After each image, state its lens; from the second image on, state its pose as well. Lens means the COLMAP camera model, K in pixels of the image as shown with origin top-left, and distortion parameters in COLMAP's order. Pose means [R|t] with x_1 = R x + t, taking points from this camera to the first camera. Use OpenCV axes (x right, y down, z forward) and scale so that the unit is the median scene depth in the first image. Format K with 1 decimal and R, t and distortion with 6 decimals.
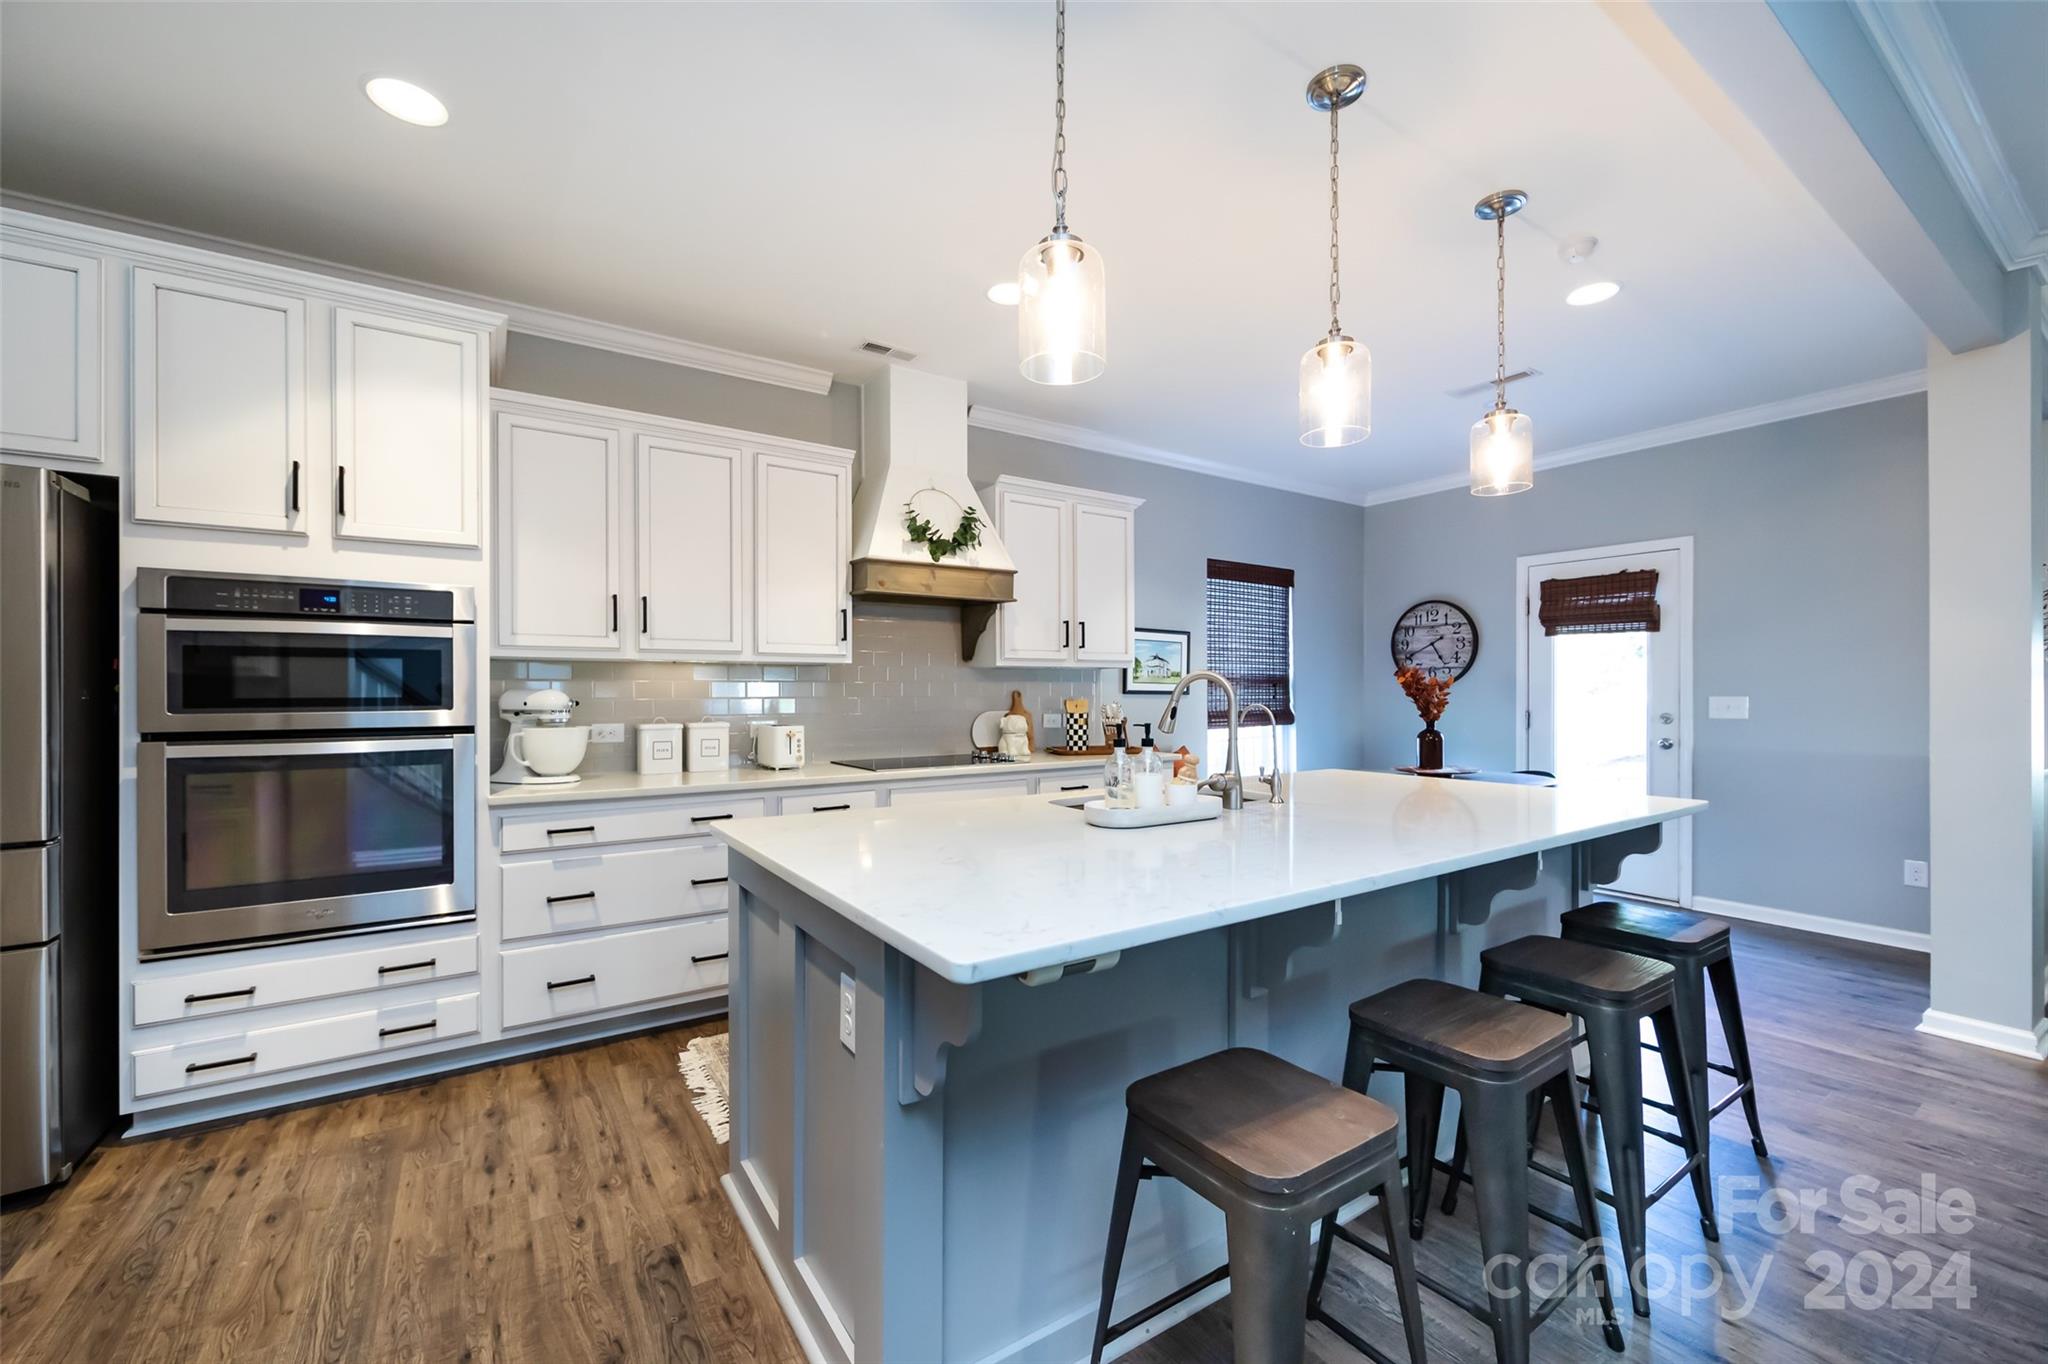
lens RADIAL K [[816.3, 0, 1040.3], [0, 816.3, 699.2], [0, 0, 1]] dist [-0.001307, 0.000668]
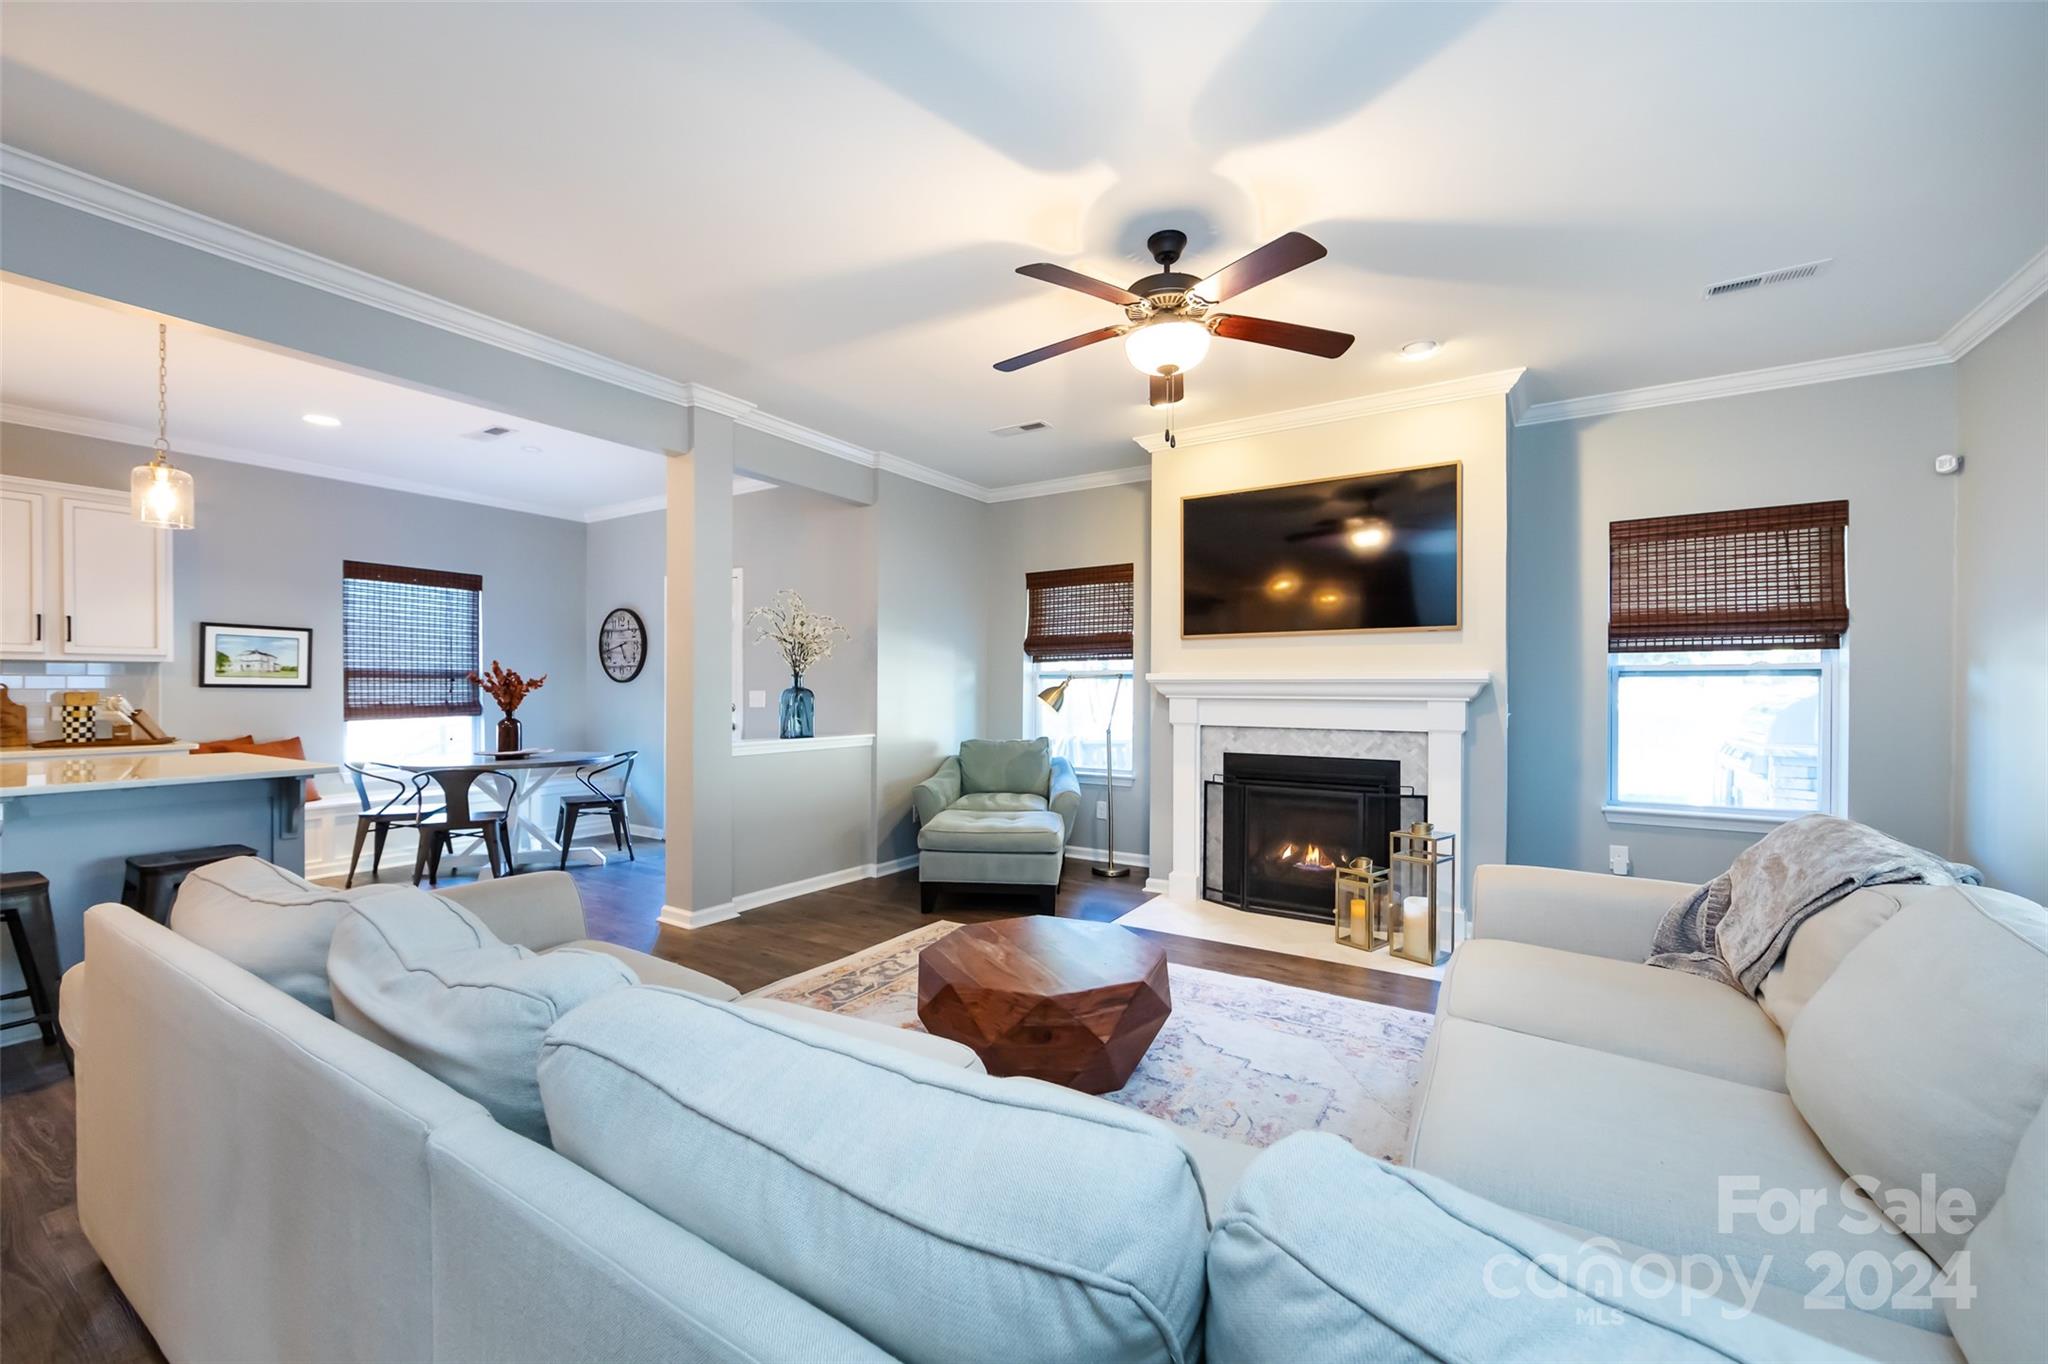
lens RADIAL K [[816.3, 0, 1003.6], [0, 816.3, 682.4], [0, 0, 1]] dist [-0.001307, 0.000668]
pose [[0.923712, 0.005082, 0.383055, 0.730046], [0.001983, 0.999835, -0.018047, 0.008547], [-0.383083, 0.017430, 0.923549, -0.370516]]
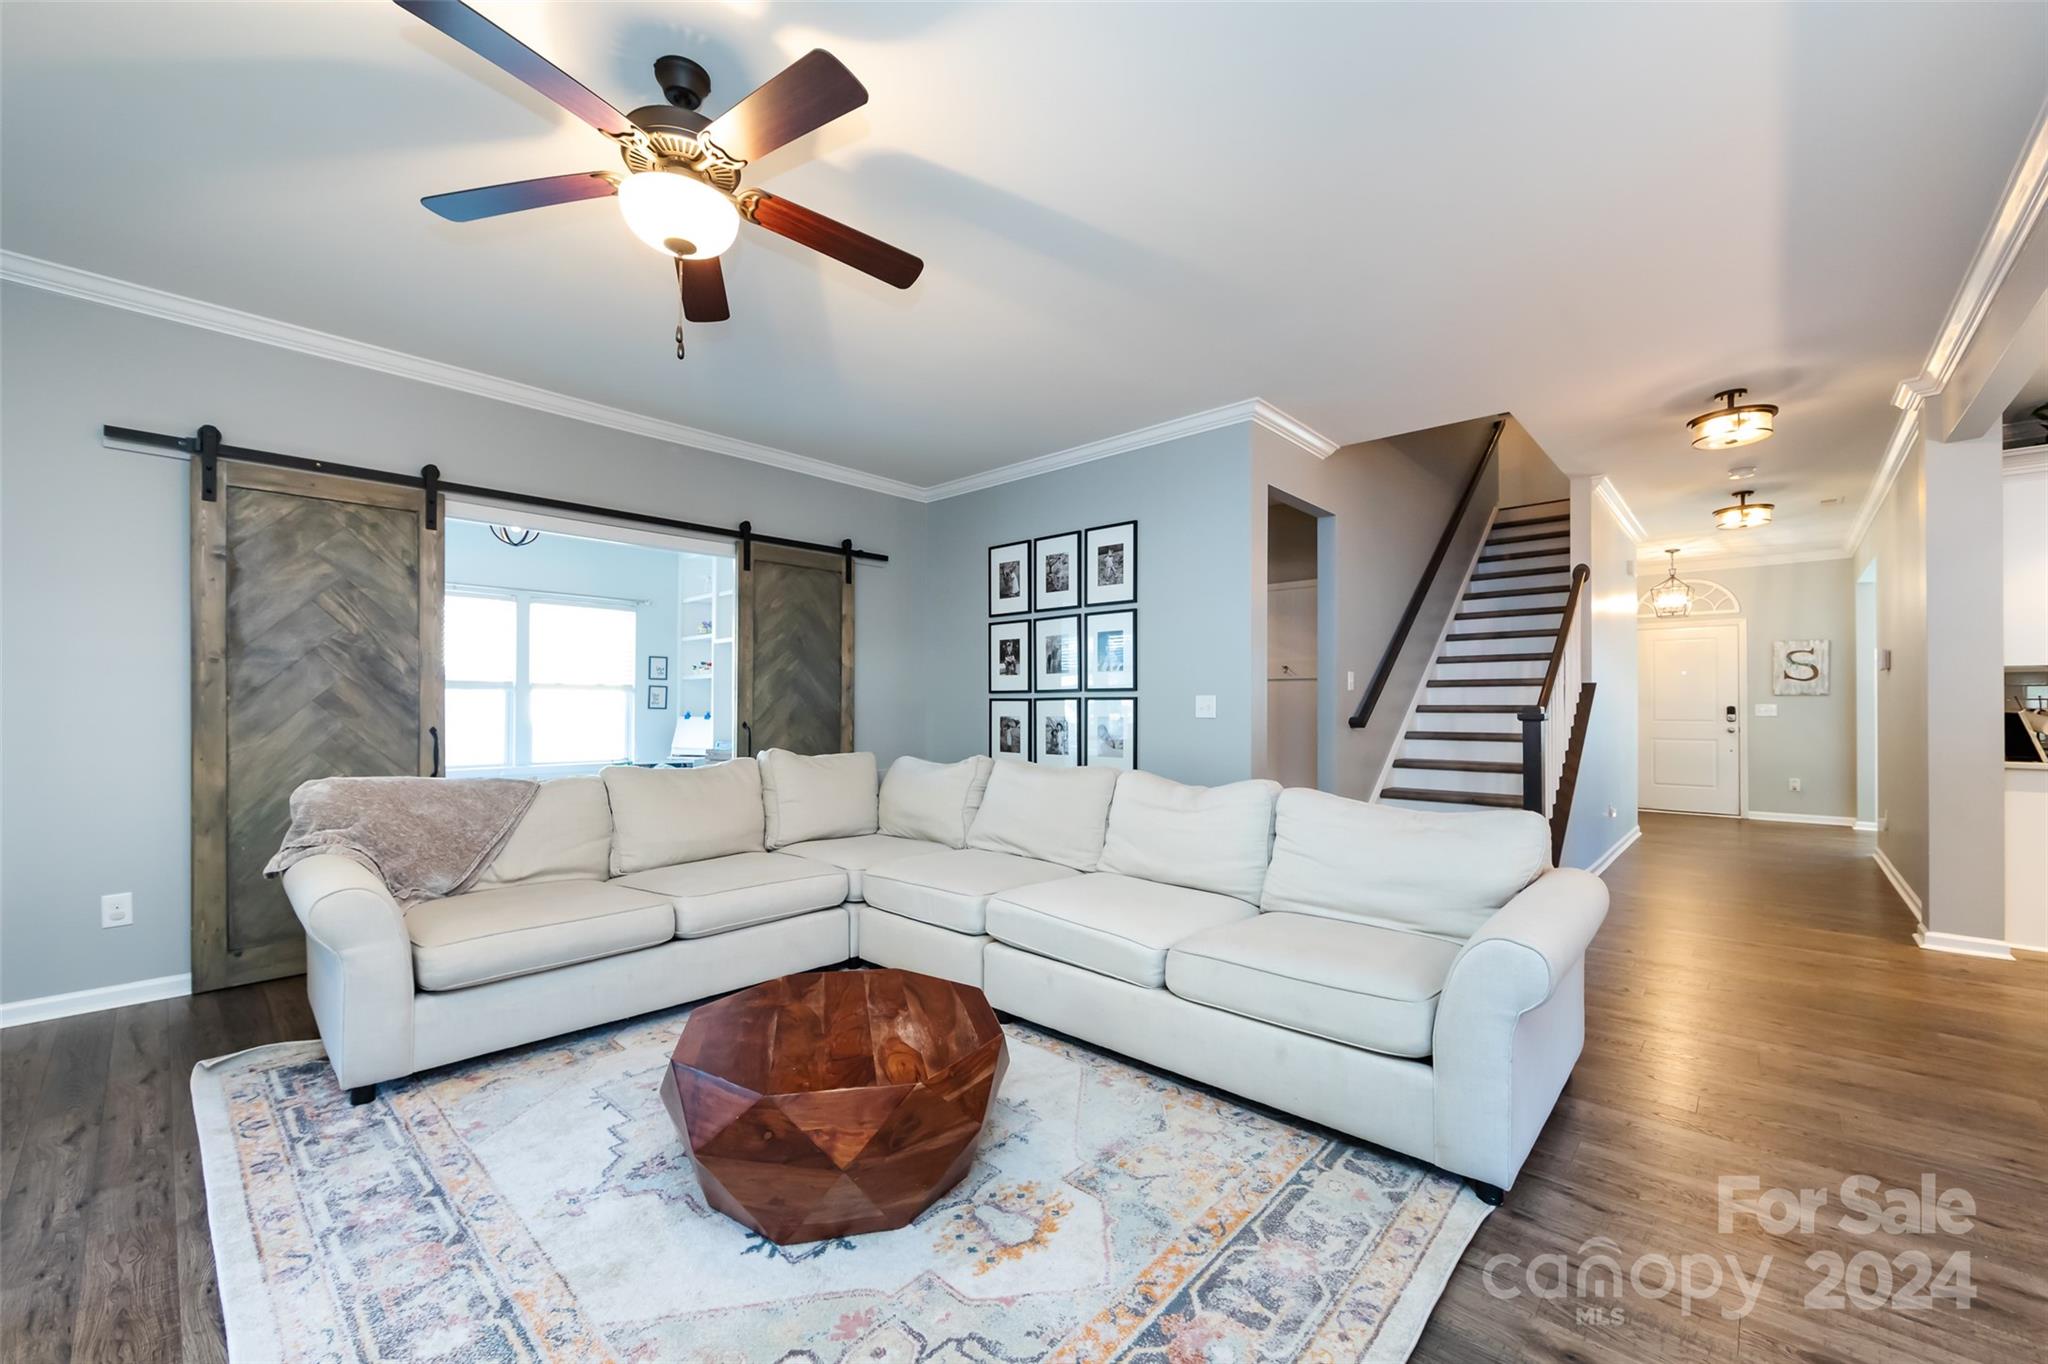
lens RADIAL K [[816.3, 0, 1013.3], [0, 816.3, 696.6], [0, 0, 1]] dist [-0.001307, 0.000668]
pose [[-0.977991, -0.006929, -0.208533, 0.997900], [-0.007103, 0.999975, 0.000088, 0.013291], [0.208527, 0.001567, -0.978015, 0.662336]]
